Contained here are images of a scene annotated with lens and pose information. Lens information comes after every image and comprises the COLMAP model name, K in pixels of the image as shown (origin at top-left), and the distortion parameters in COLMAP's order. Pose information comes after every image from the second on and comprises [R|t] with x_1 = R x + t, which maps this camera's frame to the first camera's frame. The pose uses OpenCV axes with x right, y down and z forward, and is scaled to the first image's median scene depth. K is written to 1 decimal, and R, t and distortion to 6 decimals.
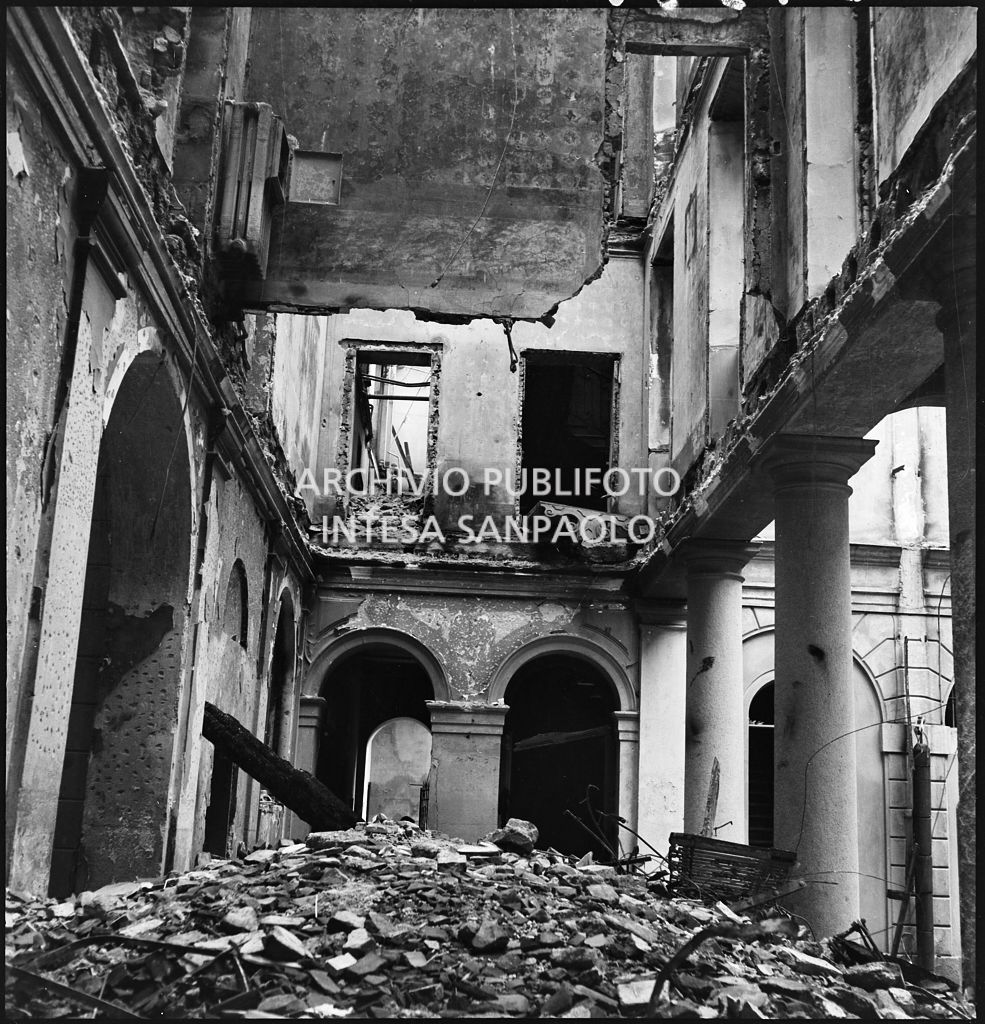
lens RADIAL K [[1315.8, 0, 513.5], [0, 1315.8, 502.7], [0, 0, 1]] dist [-0.000844, 0.000000]
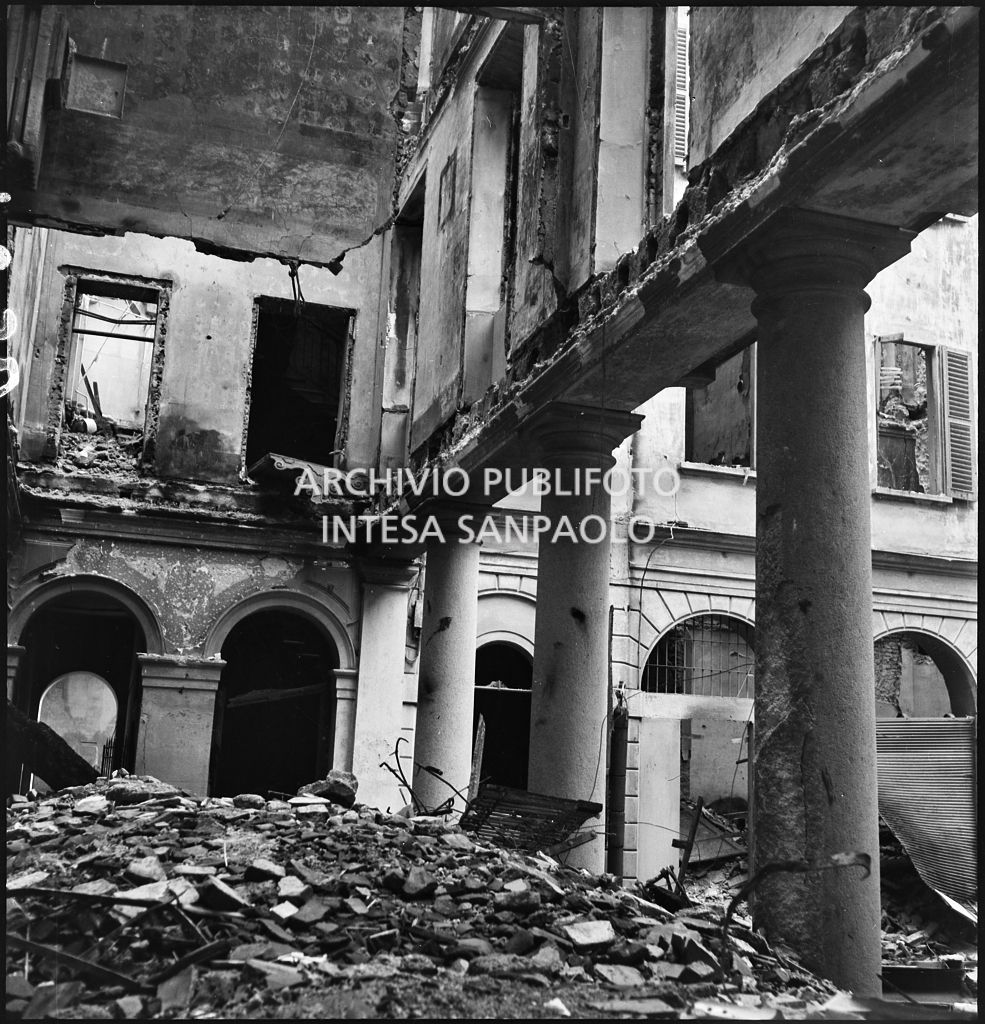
lens RADIAL K [[1315.8, 0, 493.0], [0, 1315.8, 512.8], [0, 0, 1]] dist [-0.000844, 0.000000]
pose [[0.963414, 0.056978, 0.261889, -0.103931], [-0.065819, 0.997516, 0.025106, 0.010875], [-0.259808, -0.041425, 0.964771, 0.020002]]
